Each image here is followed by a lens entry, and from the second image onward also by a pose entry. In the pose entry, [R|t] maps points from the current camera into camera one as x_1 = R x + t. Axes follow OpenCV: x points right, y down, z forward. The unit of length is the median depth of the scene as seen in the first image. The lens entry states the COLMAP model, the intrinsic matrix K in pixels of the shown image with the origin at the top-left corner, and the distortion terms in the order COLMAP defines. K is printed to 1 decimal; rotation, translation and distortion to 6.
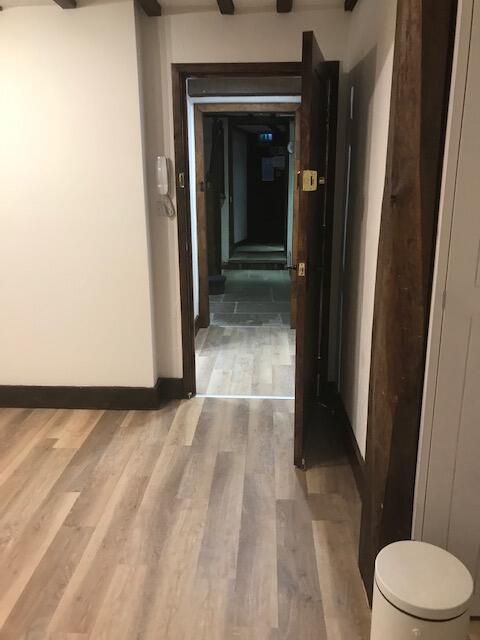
lens RADIAL K [[523.6, 0, 240.0], [0, 523.6, 320.0], [0, 0, 1]] dist [0.008791, -0.000830]
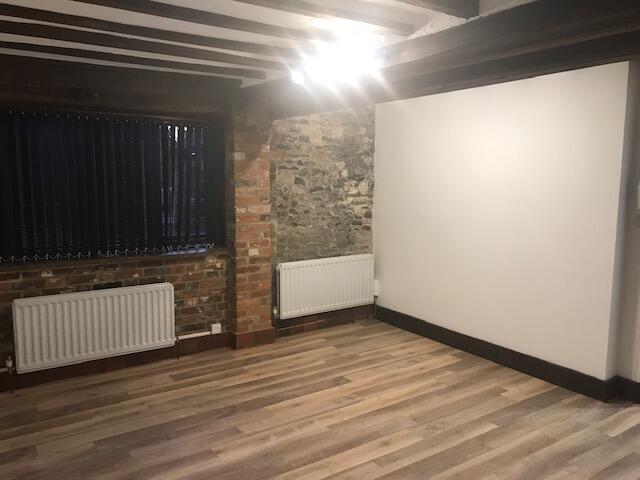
lens RADIAL K [[520.5, 0, 314.2], [0, 520.5, 229.4], [0, 0, 1]] dist [0.016927, -0.006354]
pose [[0.596352, 0.097812, -0.796741, 0.417140], [-0.217731, 0.975049, -0.043267, -0.000734], [0.772630, 0.199278, 0.602769, -0.260035]]
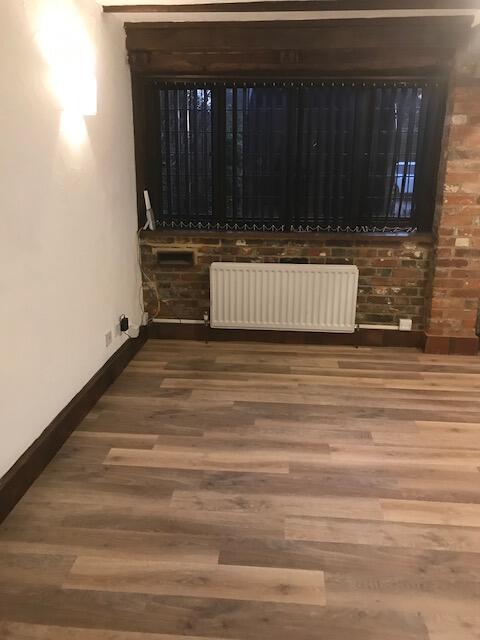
lens RADIAL K [[520.5, 0, 242.9], [0, 520.5, 308.6], [0, 0, 1]] dist [0.016927, -0.006354]
pose [[-0.037783, 0.280024, -0.959249, 0.354816], [-0.263597, 0.923142, 0.279866, -0.034672], [0.963893, 0.263429, 0.038934, 0.084932]]
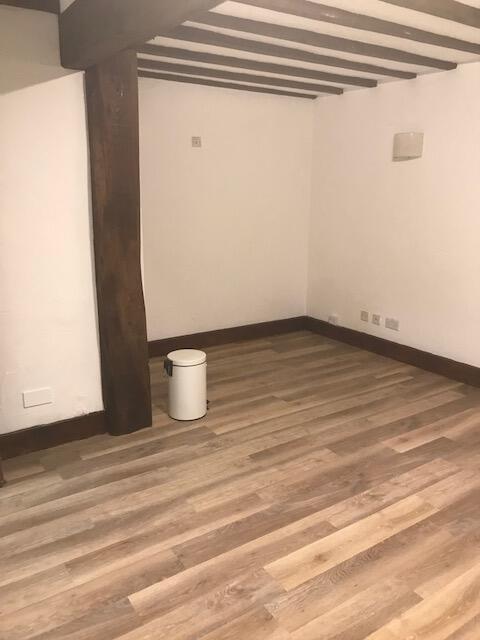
lens RADIAL K [[521.8, 0, 242.1], [0, 521.8, 305.6], [0, 0, 1]] dist [0.014166, -0.008038]
pose [[-0.595928, -0.171464, 0.784519, -0.921744], [0.209550, 0.909887, 0.358041, -0.300903], [-0.775215, 0.377763, -0.506297, 1.073570]]
